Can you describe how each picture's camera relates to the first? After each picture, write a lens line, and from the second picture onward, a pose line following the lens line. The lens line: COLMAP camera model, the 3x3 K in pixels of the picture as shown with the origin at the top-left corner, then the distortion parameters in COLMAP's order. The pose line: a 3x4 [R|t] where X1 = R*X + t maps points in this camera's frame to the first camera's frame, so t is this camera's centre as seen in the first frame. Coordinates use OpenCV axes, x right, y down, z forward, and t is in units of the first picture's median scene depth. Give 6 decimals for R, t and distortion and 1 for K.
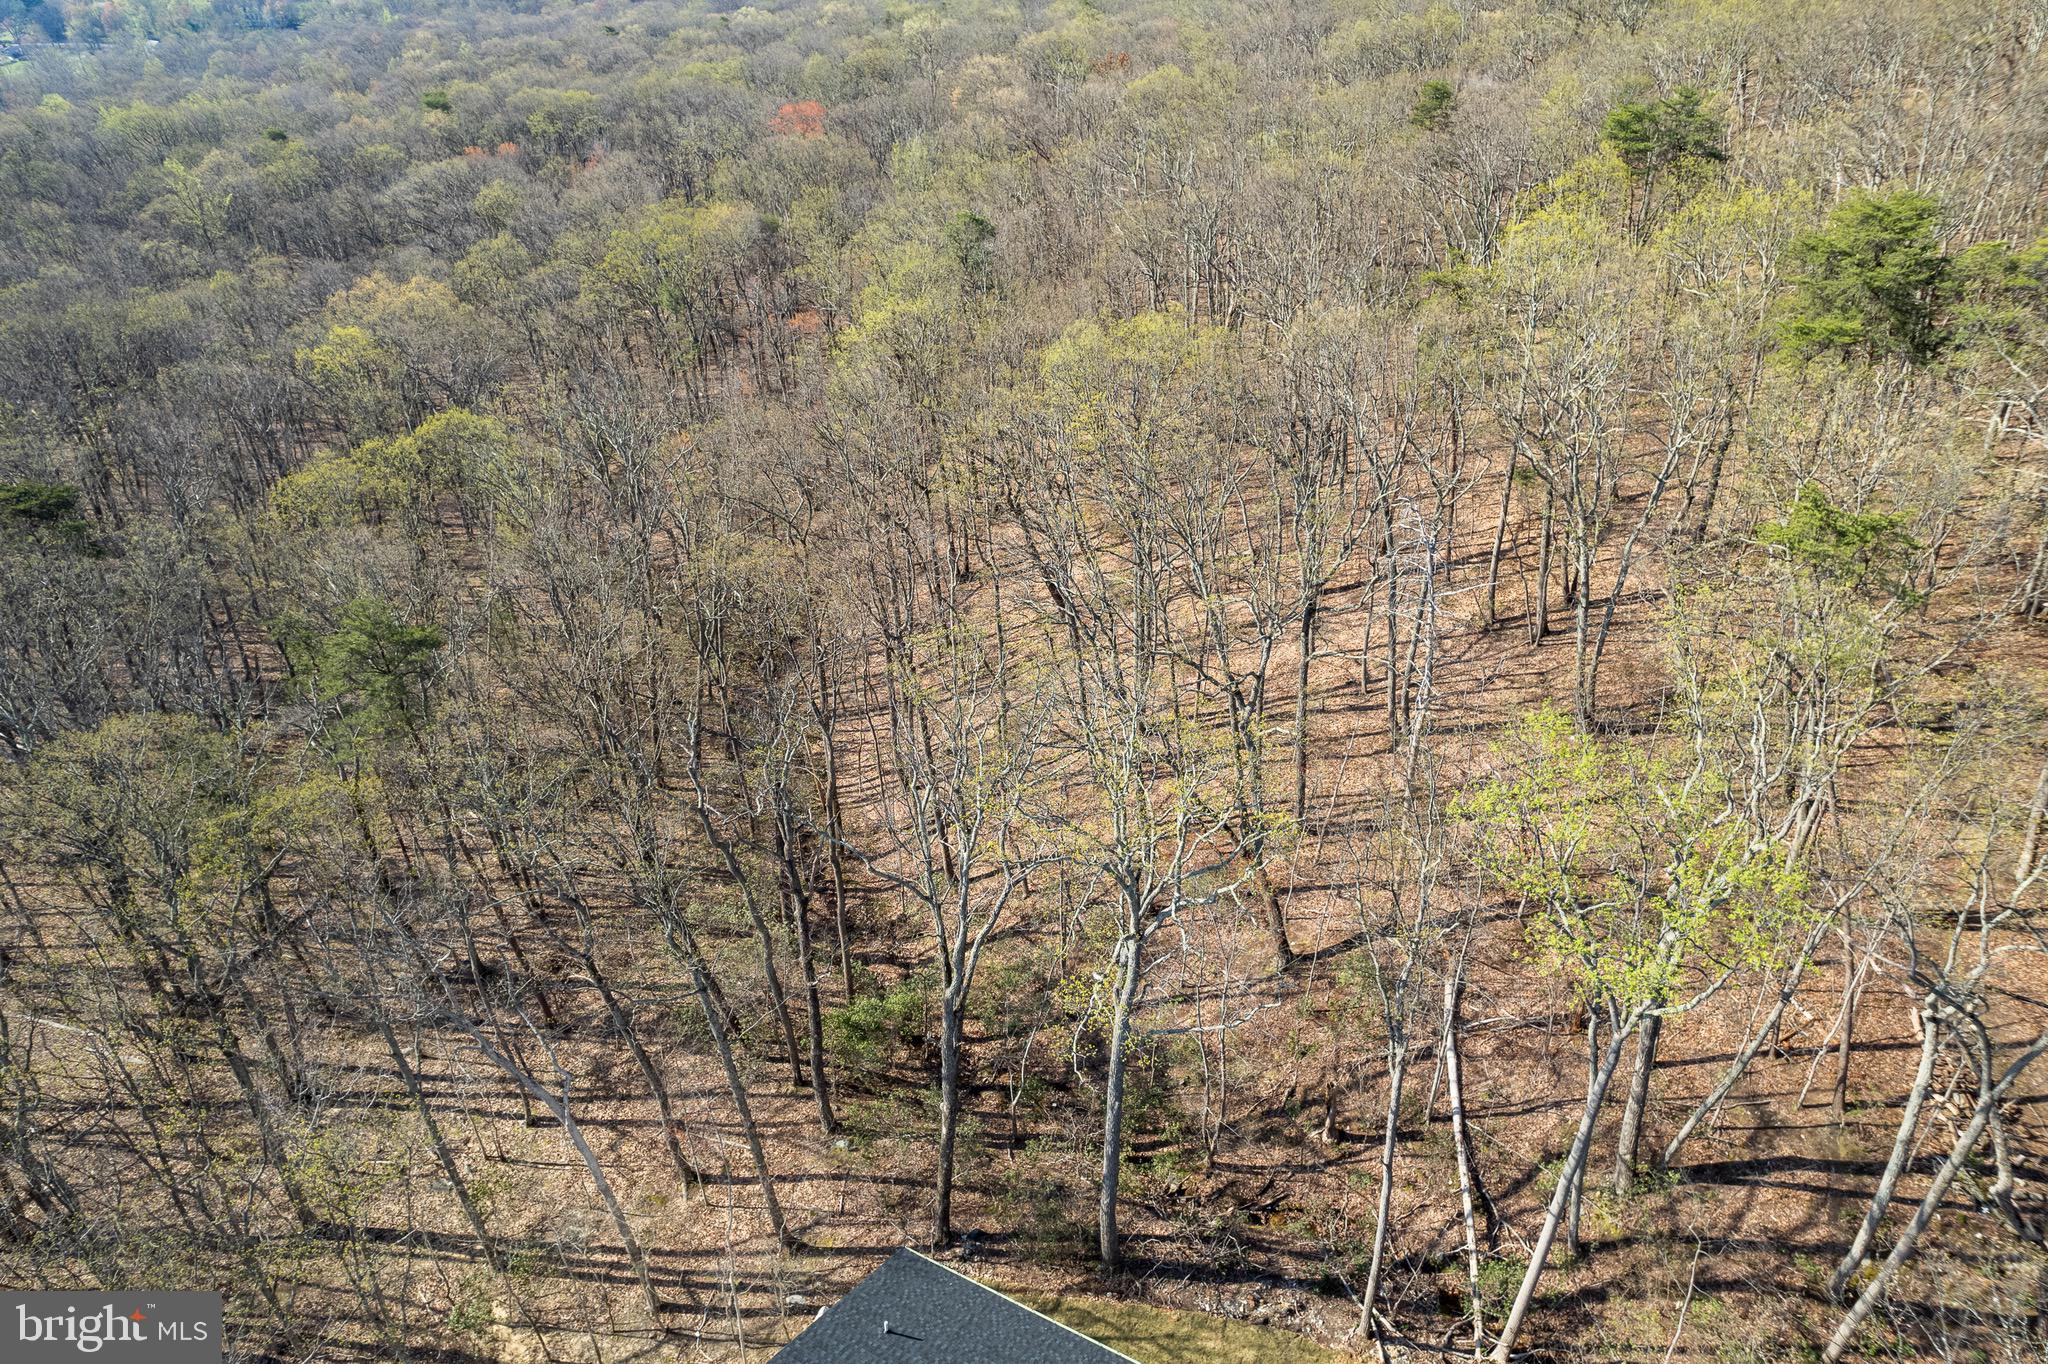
lens RADIAL K [[1330.0, 0, 1021.8], [0, 1330.0, 644.3], [0, 0, 1]] dist [-0.047895, 0.002950]
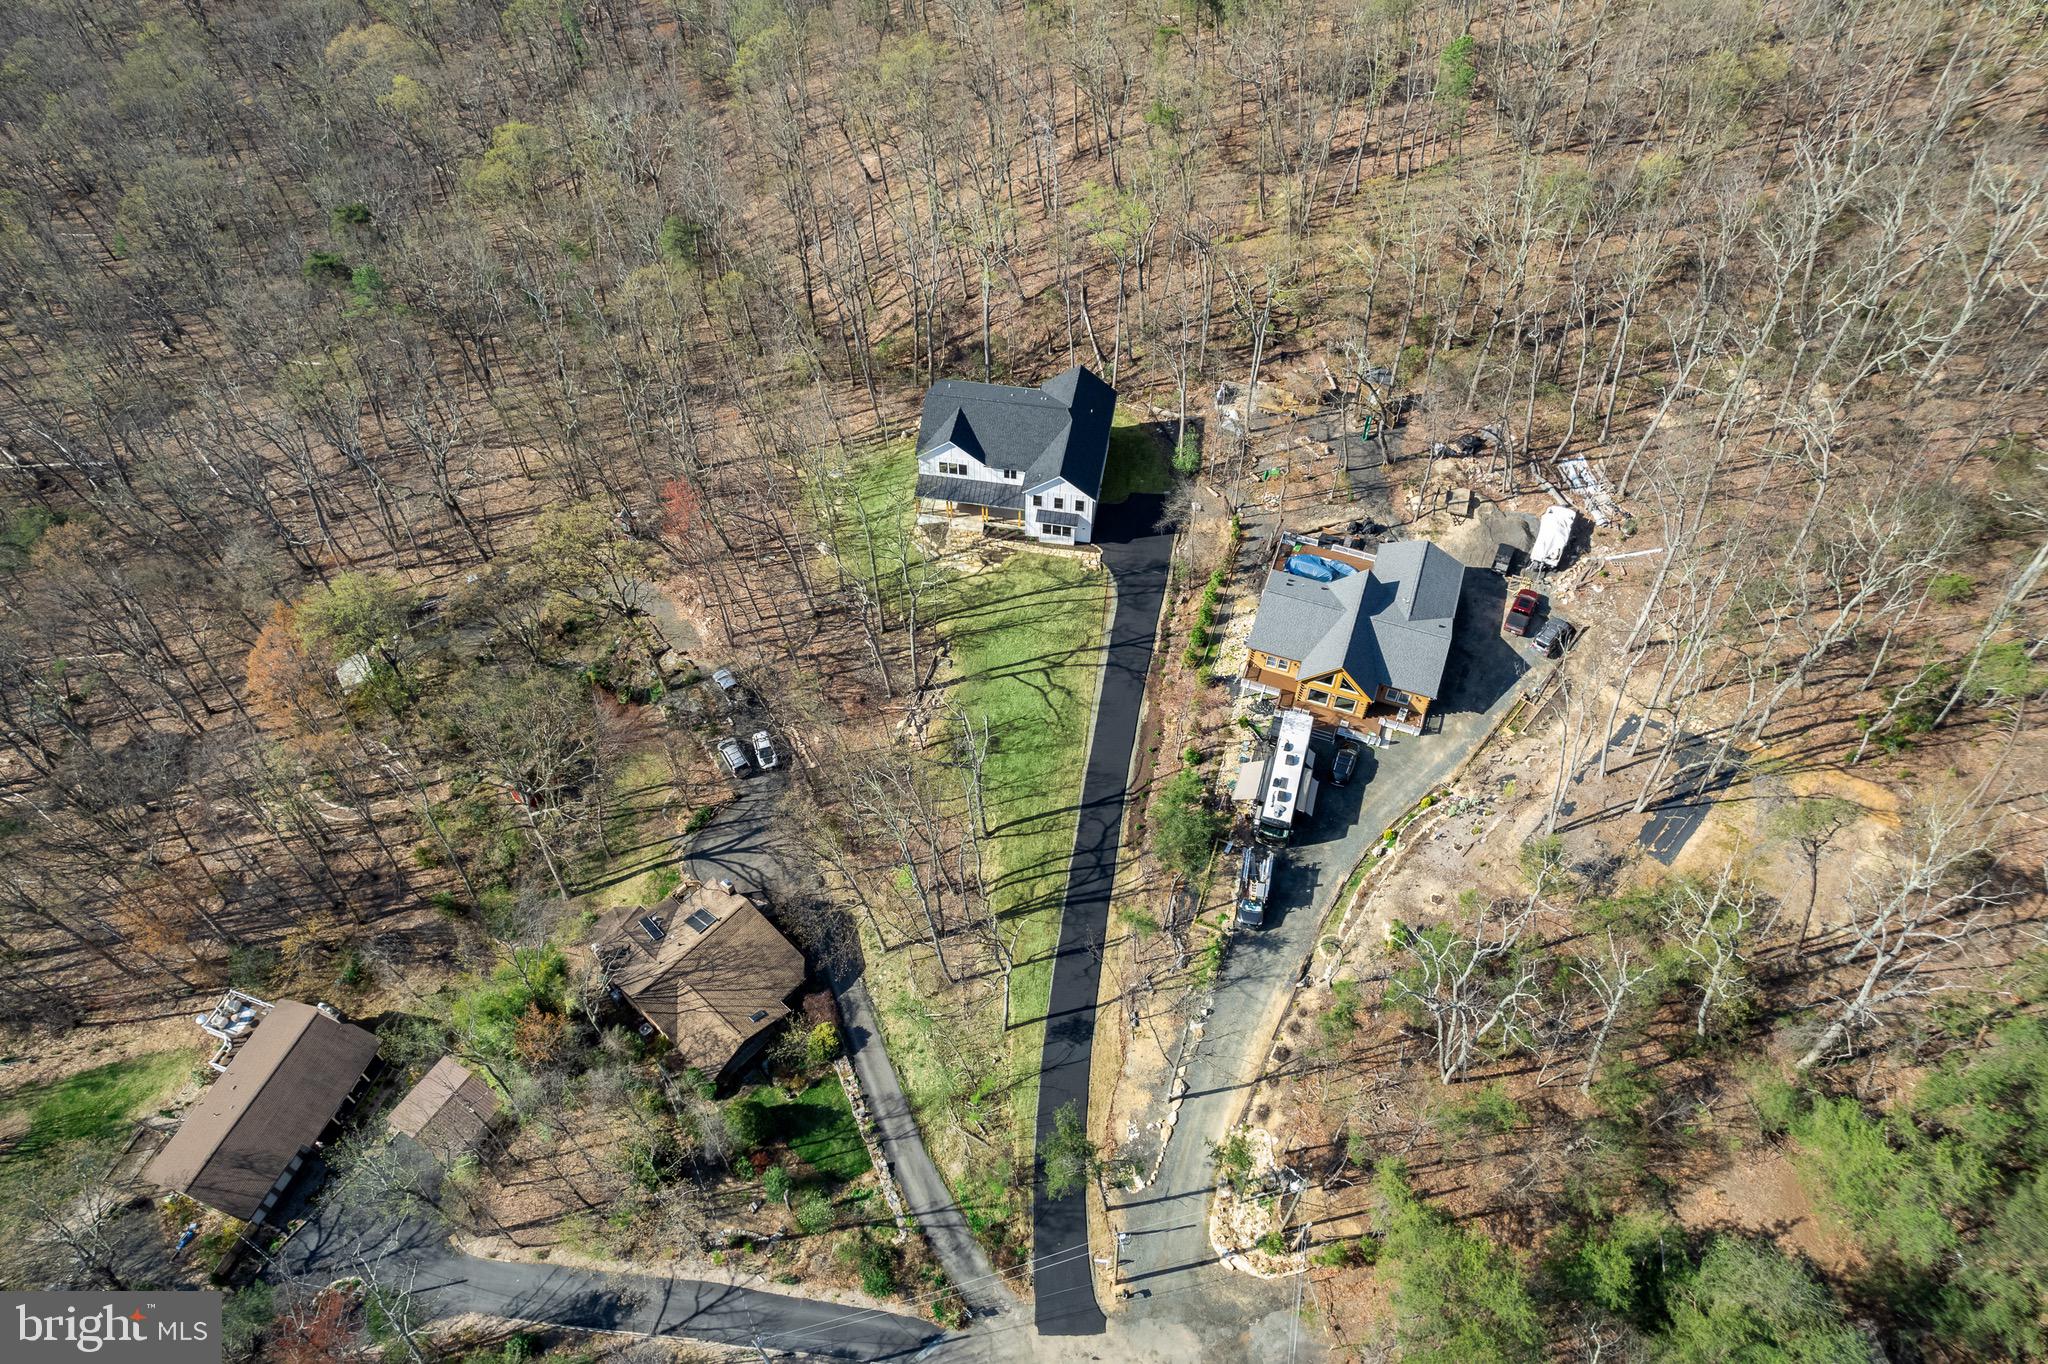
lens RADIAL K [[1322.8, 0, 1024.0], [0, 1322.8, 682.0], [0, 0, 1]] dist [-0.044638, 0.003409]
pose [[0.945780, -0.239459, 0.219451, -0.672187], [0.152164, 0.923559, 0.351974, 0.014473], [-0.286960, -0.299498, 0.909920, -1.957429]]
